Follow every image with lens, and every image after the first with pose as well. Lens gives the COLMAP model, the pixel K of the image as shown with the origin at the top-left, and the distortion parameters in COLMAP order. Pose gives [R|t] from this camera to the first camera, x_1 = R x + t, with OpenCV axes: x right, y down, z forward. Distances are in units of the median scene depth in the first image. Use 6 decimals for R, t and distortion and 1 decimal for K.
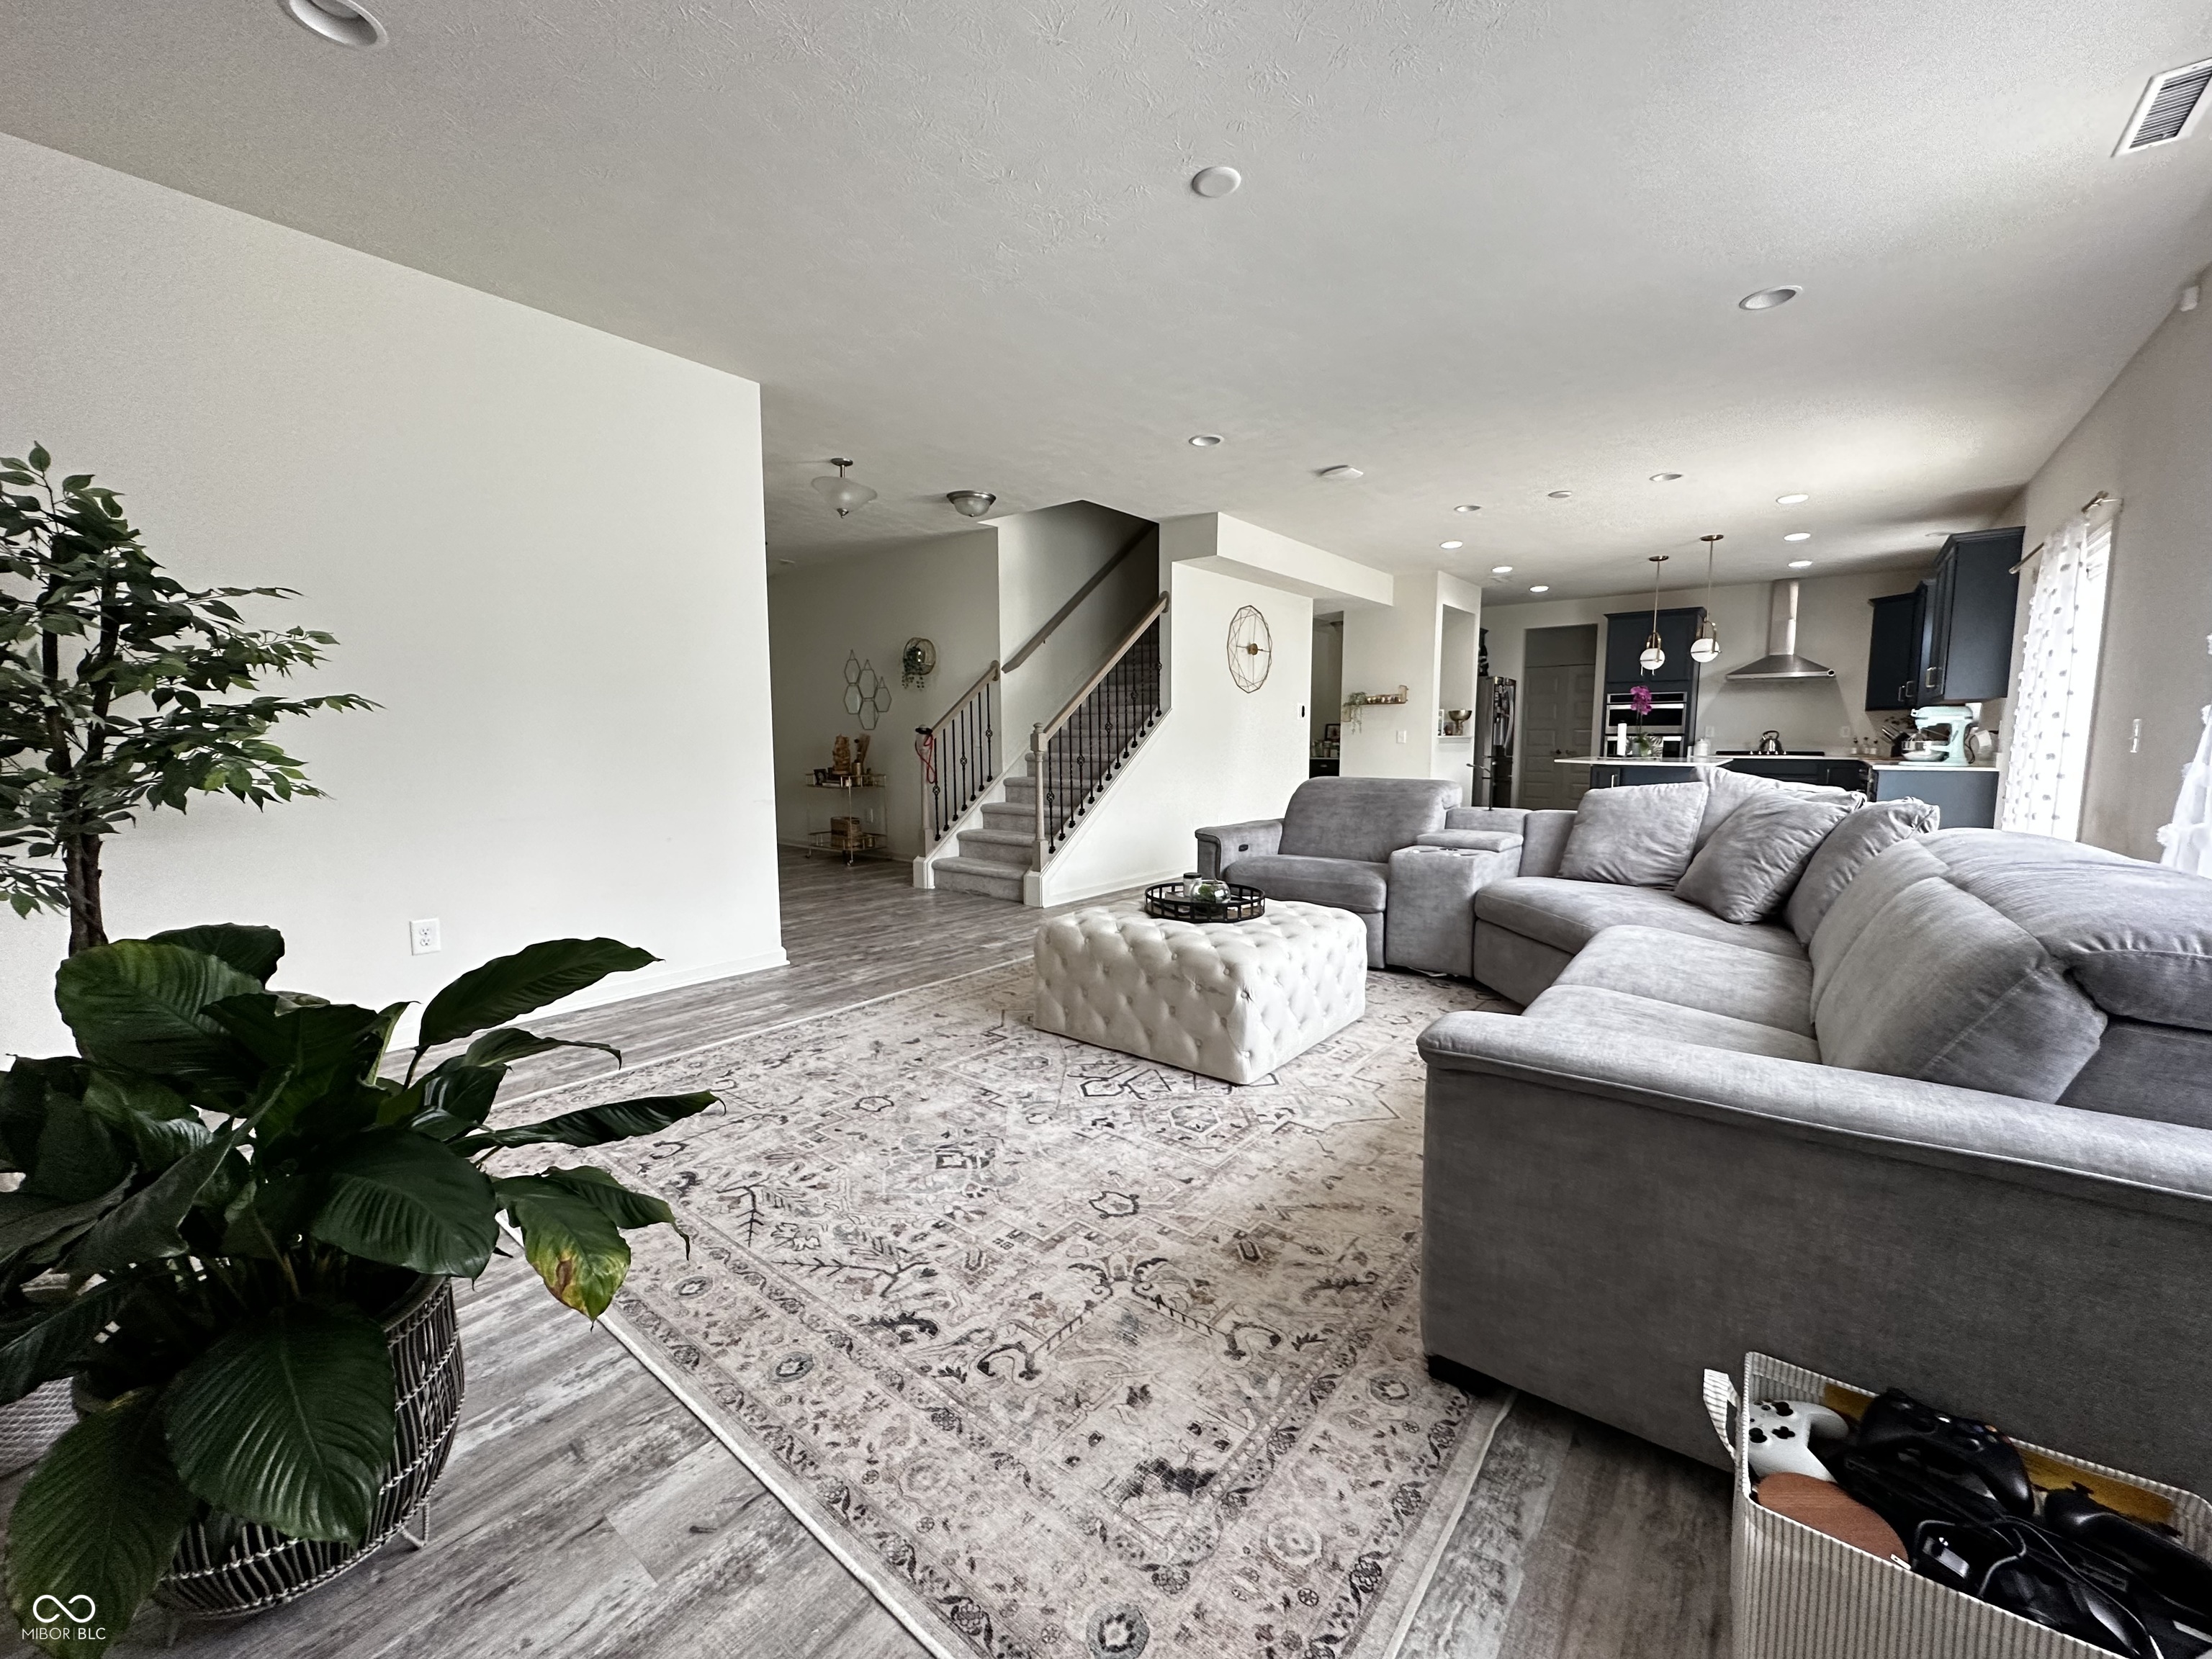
lens RADIAL K [[879.0, 0, 1108.3], [0, 879.0, 828.9], [0, 0, 1]] dist [-0.000217, -0.000058]
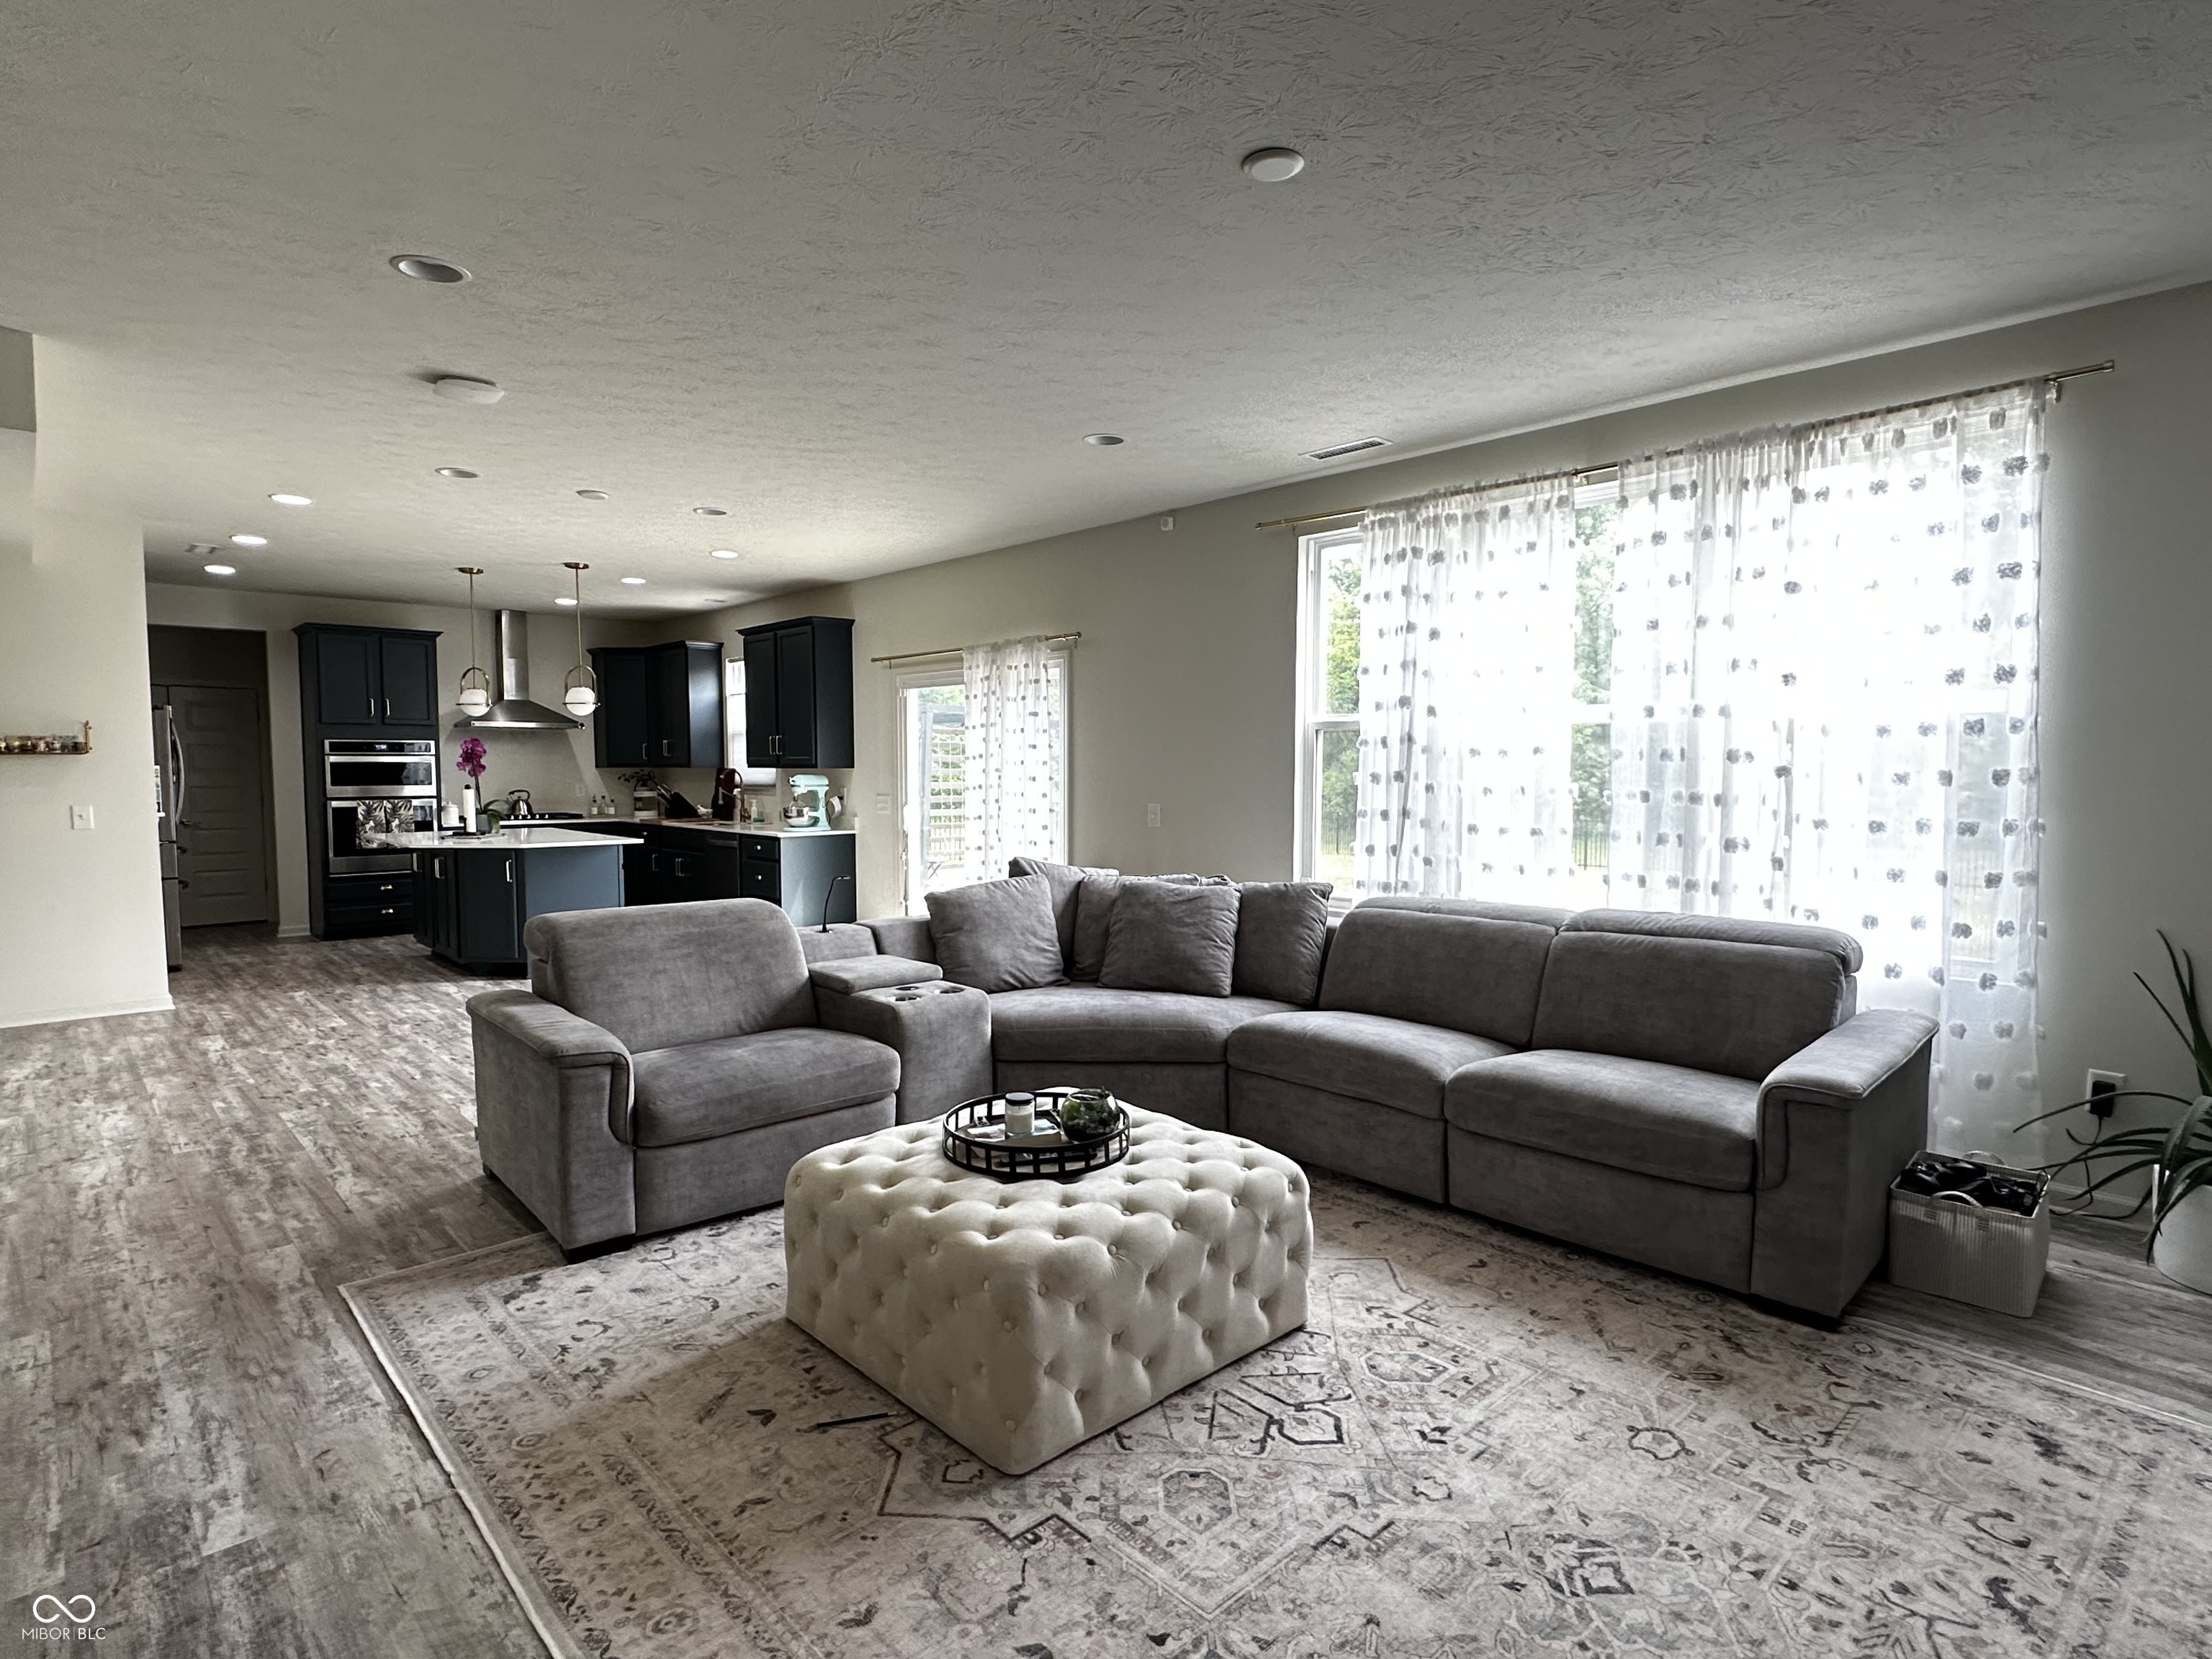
lens RADIAL K [[1165.3, 0, 1106.2], [0, 1165.3, 834.6], [0, 0, 1]] dist [0.001039, -0.000266]
pose [[0.143630, -0.059869, 0.987819, -0.624609], [0.104168, 0.993538, 0.045070, -0.146993], [-0.984134, 0.096426, 0.148938, 0.699680]]
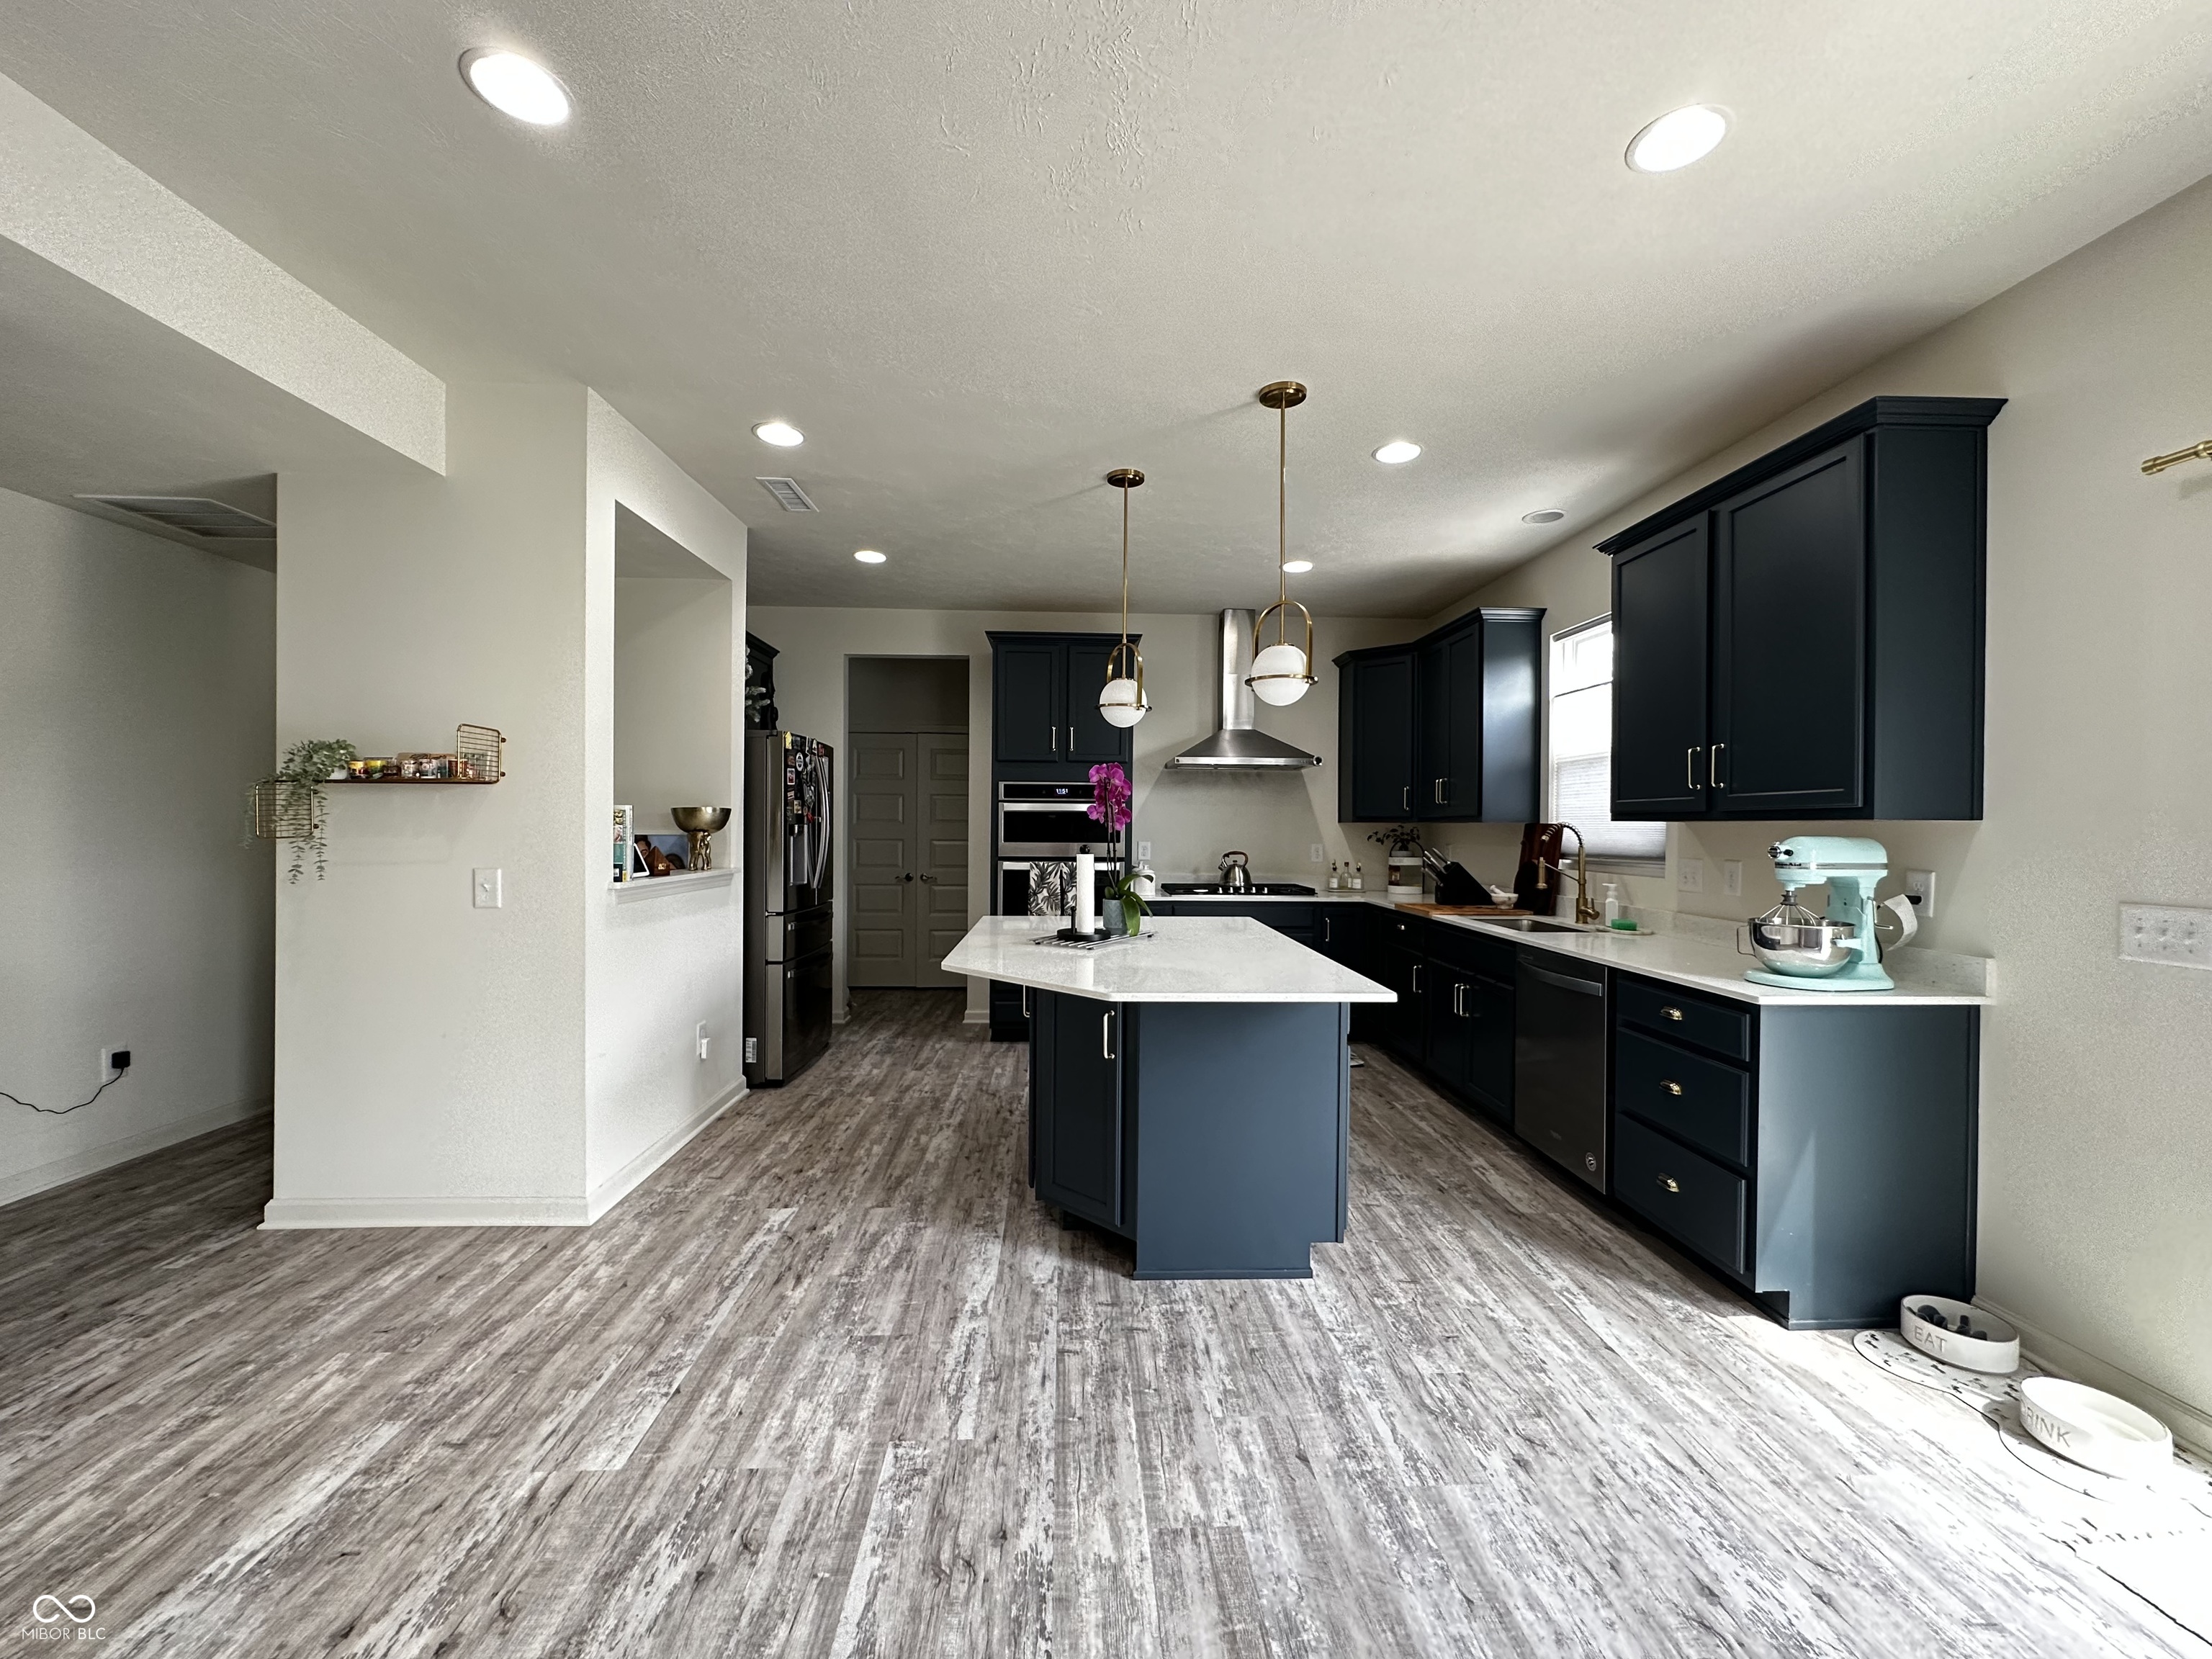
lens RADIAL K [[879.0, 0, 1103.5], [0, 879.0, 830.6], [0, 0, 1]] dist [-0.000217, -0.000058]
pose [[0.753303, 0.001738, 0.657671, 0.687571], [0.060927, 0.995512, -0.072417, -0.209854], [-0.654845, 0.094622, 0.749816, 1.446989]]
